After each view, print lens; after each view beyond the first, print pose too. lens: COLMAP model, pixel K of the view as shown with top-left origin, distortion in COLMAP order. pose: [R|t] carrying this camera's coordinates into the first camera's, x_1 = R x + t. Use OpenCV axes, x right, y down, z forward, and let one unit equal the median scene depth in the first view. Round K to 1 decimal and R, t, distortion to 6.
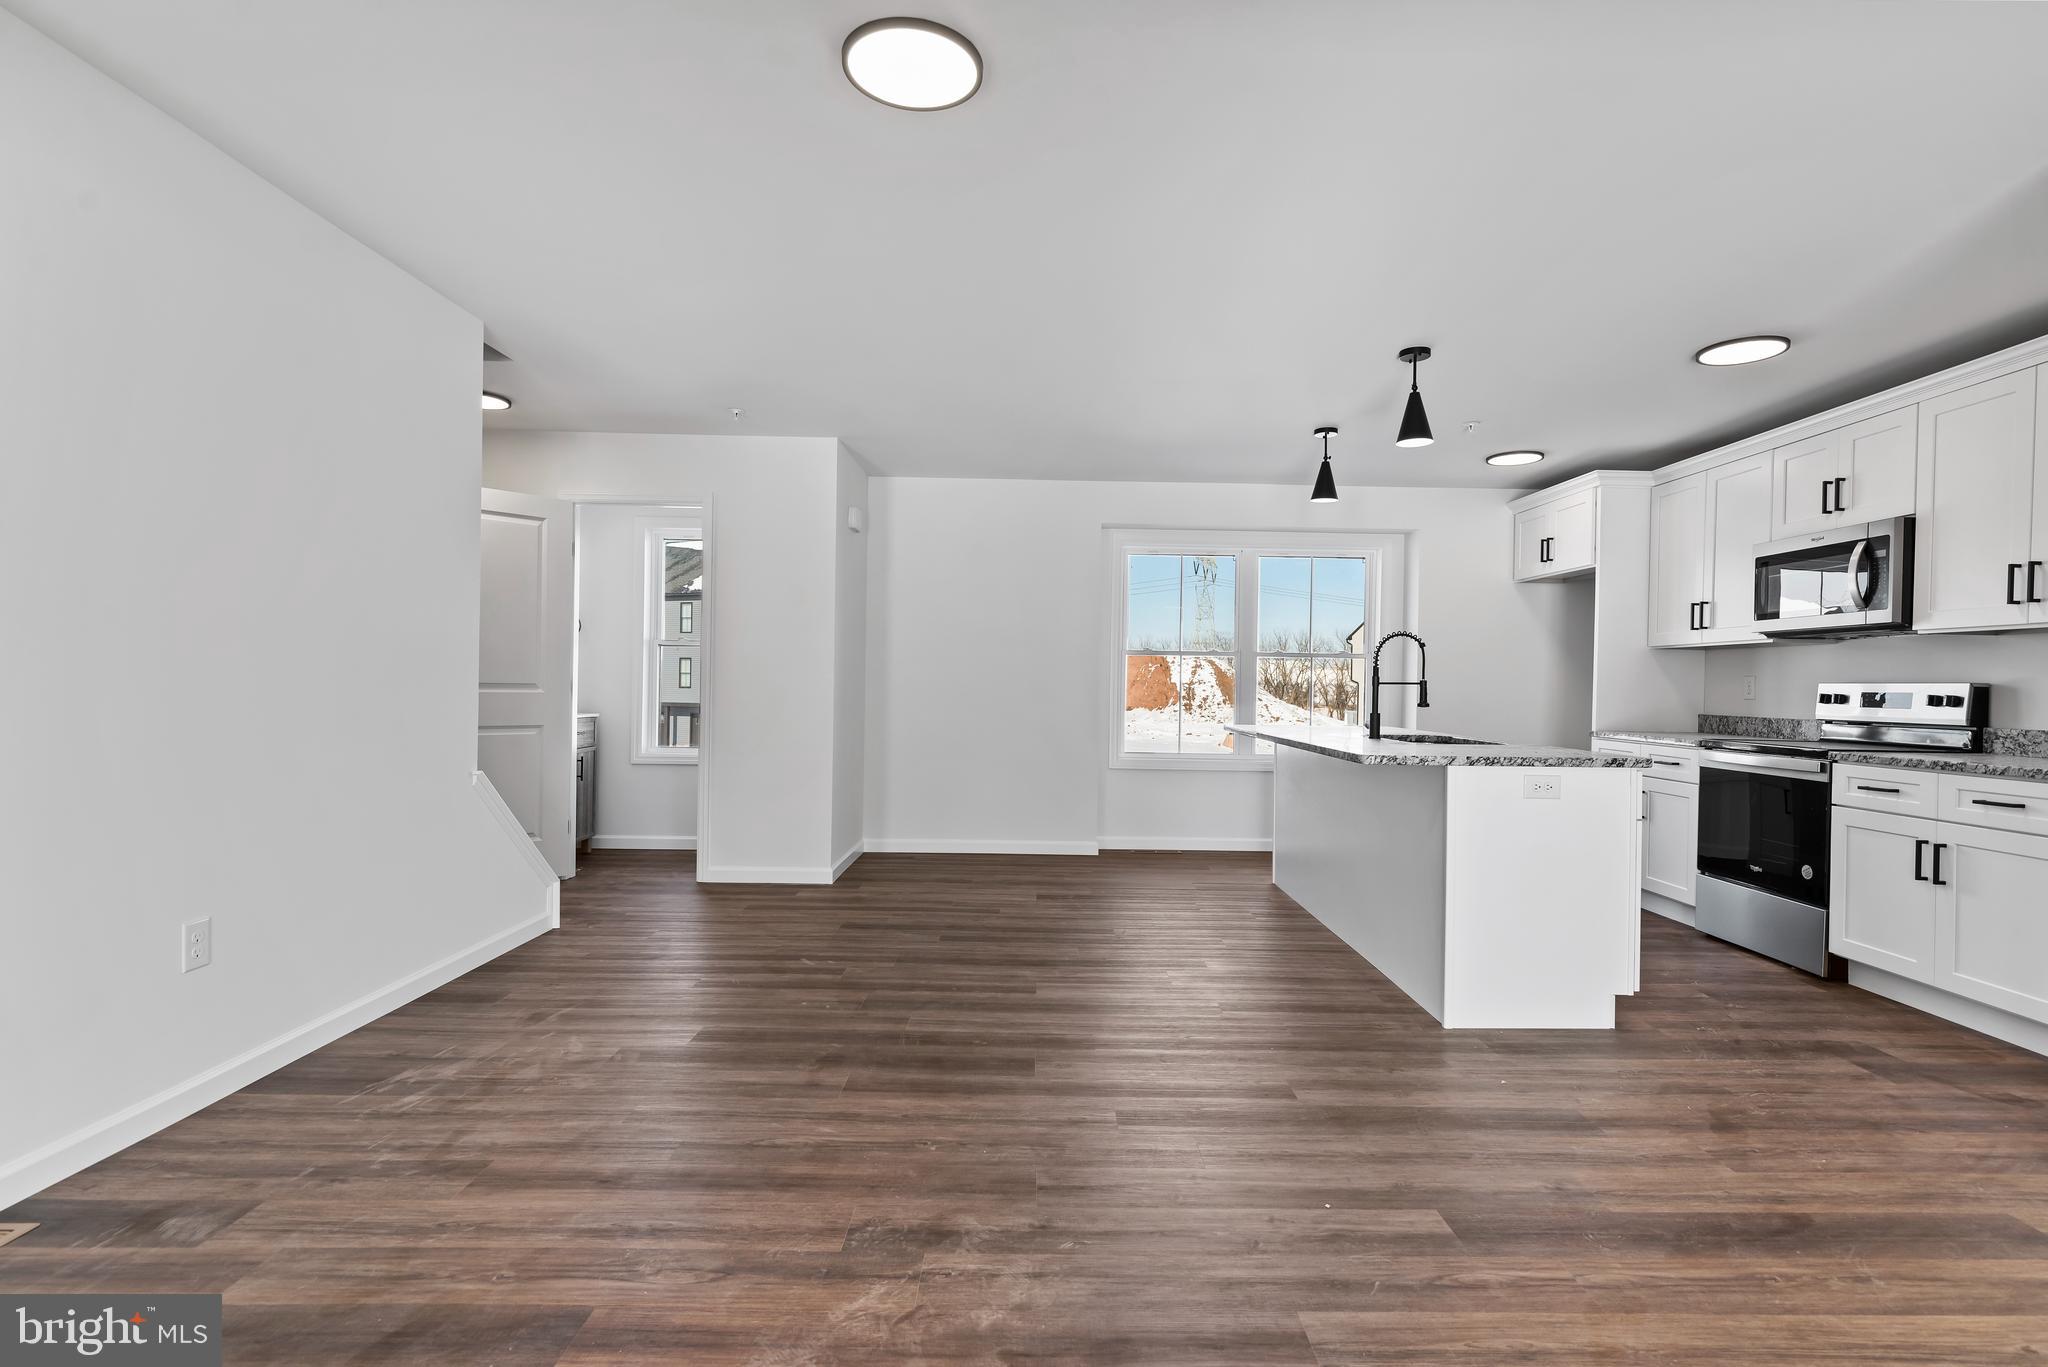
lens RADIAL K [[1000.6, 0, 1050.0], [0, 1000.6, 689.8], [0, 0, 1]] dist [0.001175, -0.000104]
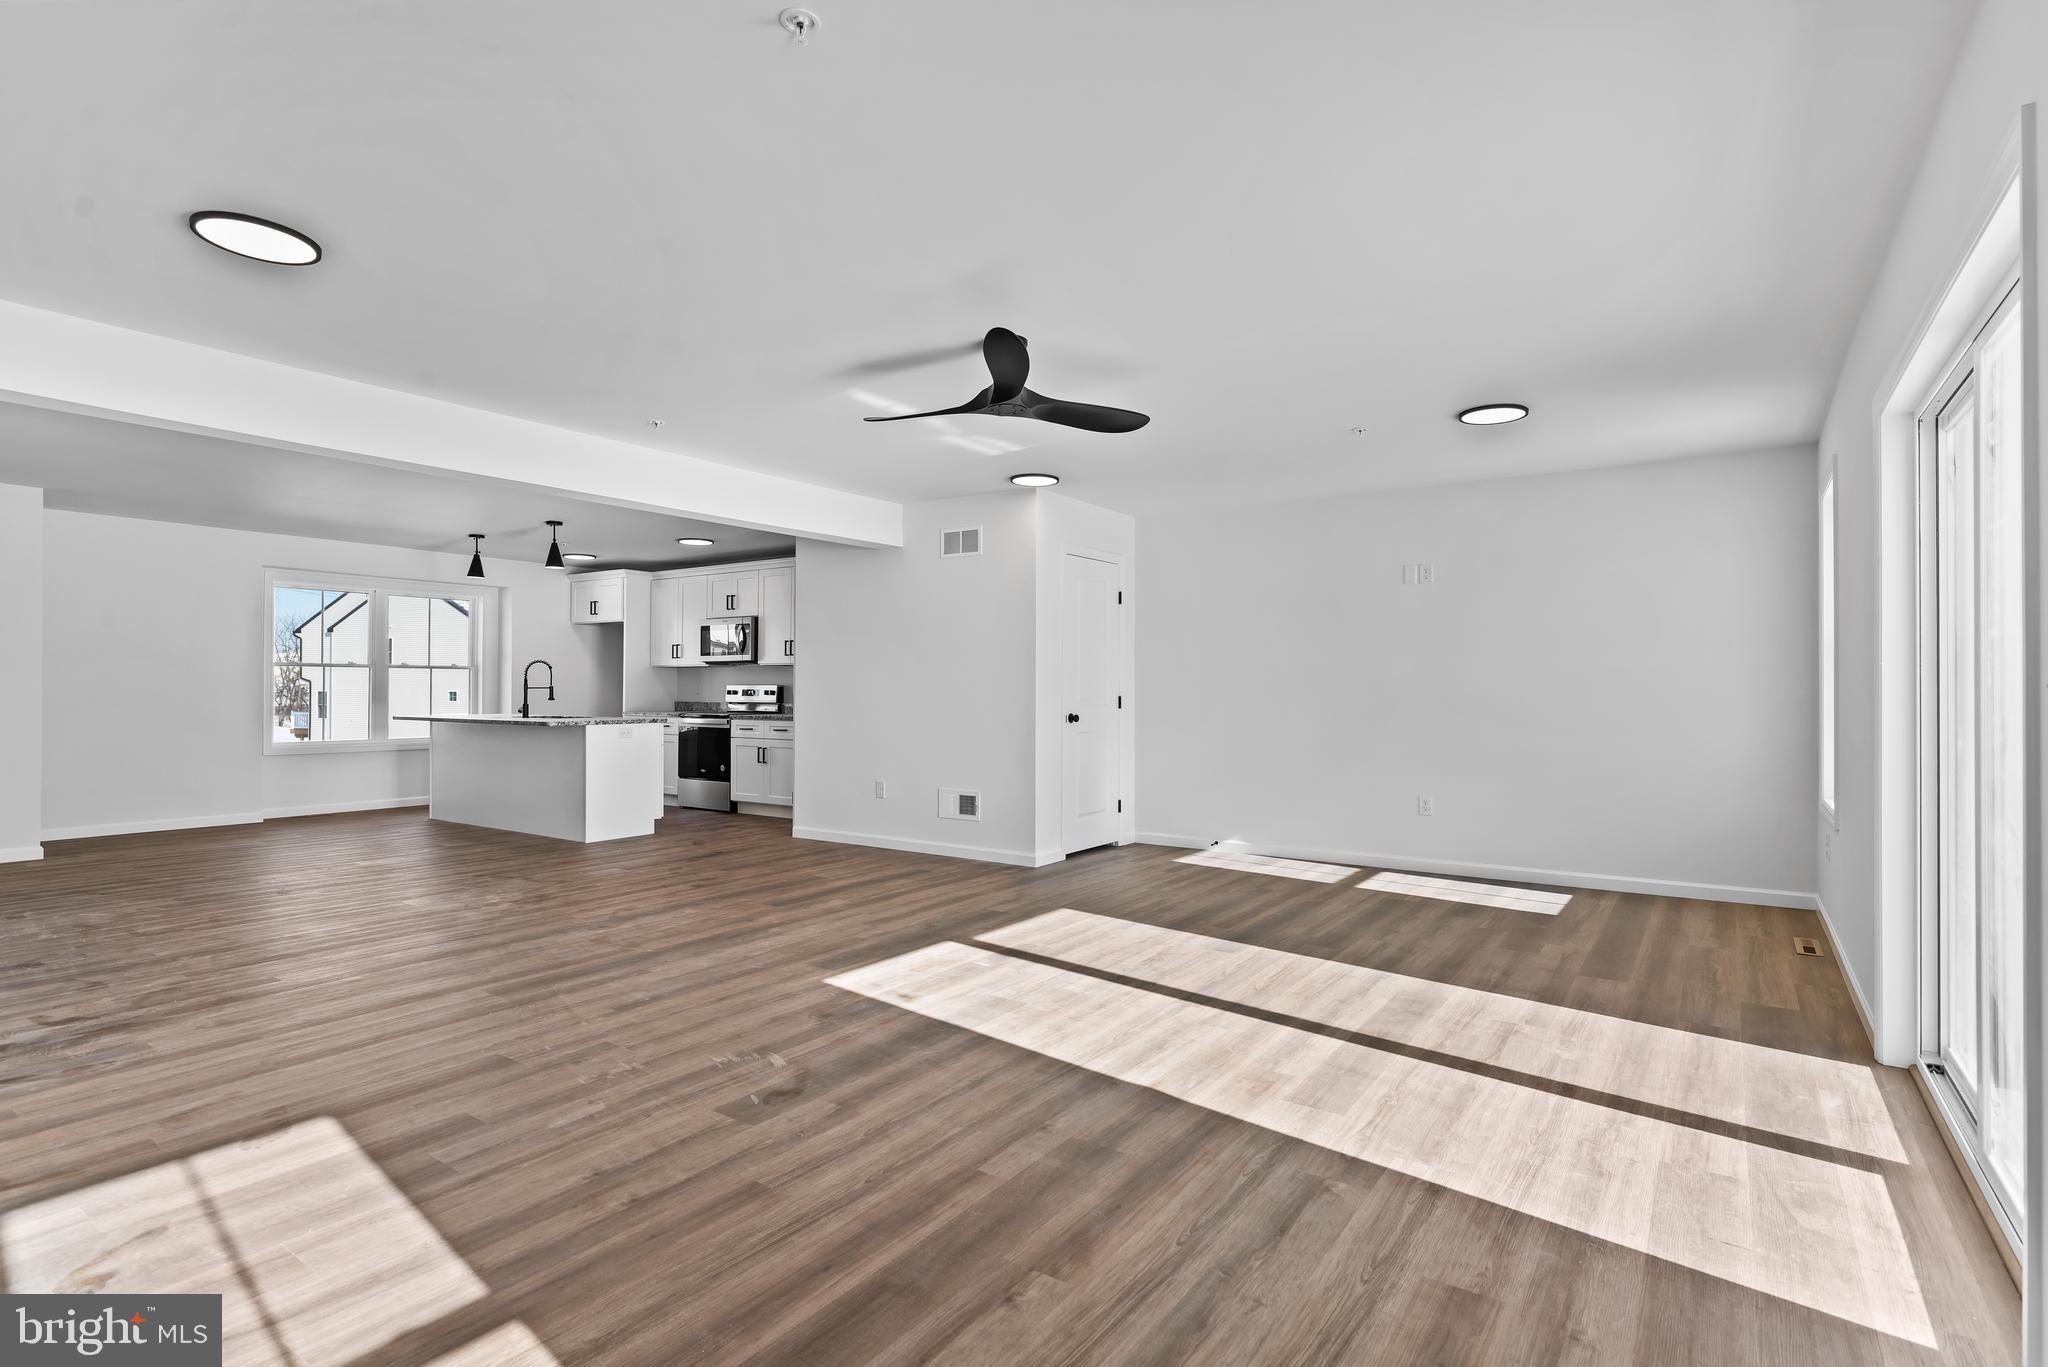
lens RADIAL K [[993.2, 0, 1051.0], [0, 993.2, 682.1], [0, 0, 1]] dist [0.002655, 0.000856]
pose [[0.570305, -0.007524, 0.821399, -0.681847], [0.010761, 0.999941, 0.001688, -0.010803], [-0.821363, 0.007876, 0.570352, -0.916155]]
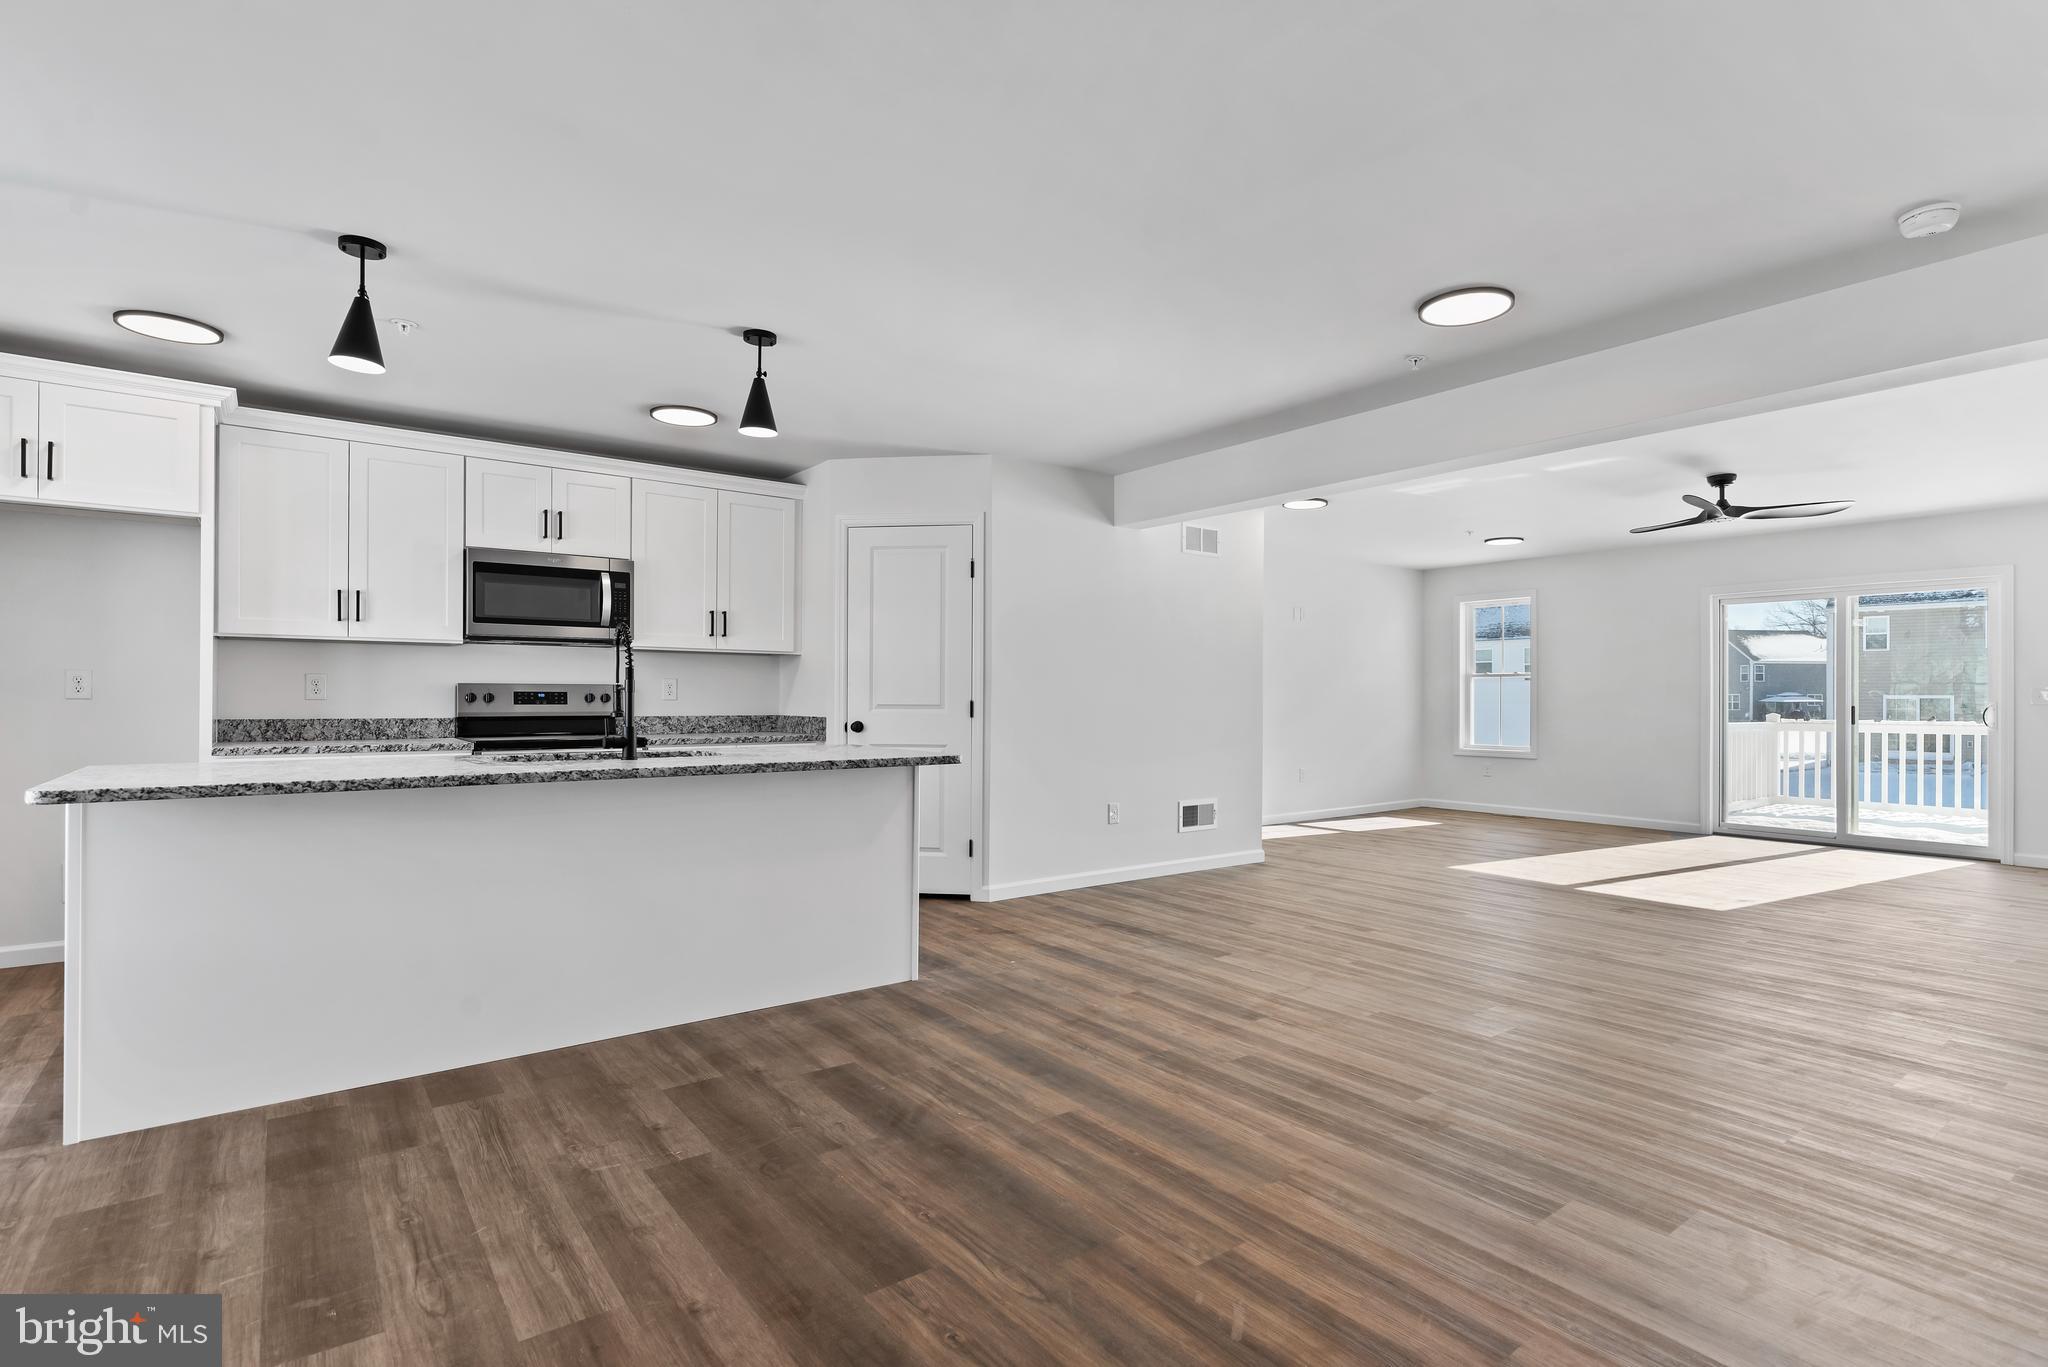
lens RADIAL K [[1000.6, 0, 1050.0], [0, 1000.6, 689.8], [0, 0, 1]] dist [0.001175, -0.000104]
pose [[-0.601006, -0.014105, 0.799120, -0.536116], [-0.009664, 0.999899, 0.010380, -0.019286], [-0.799186, -0.001484, -0.601081, 1.308568]]
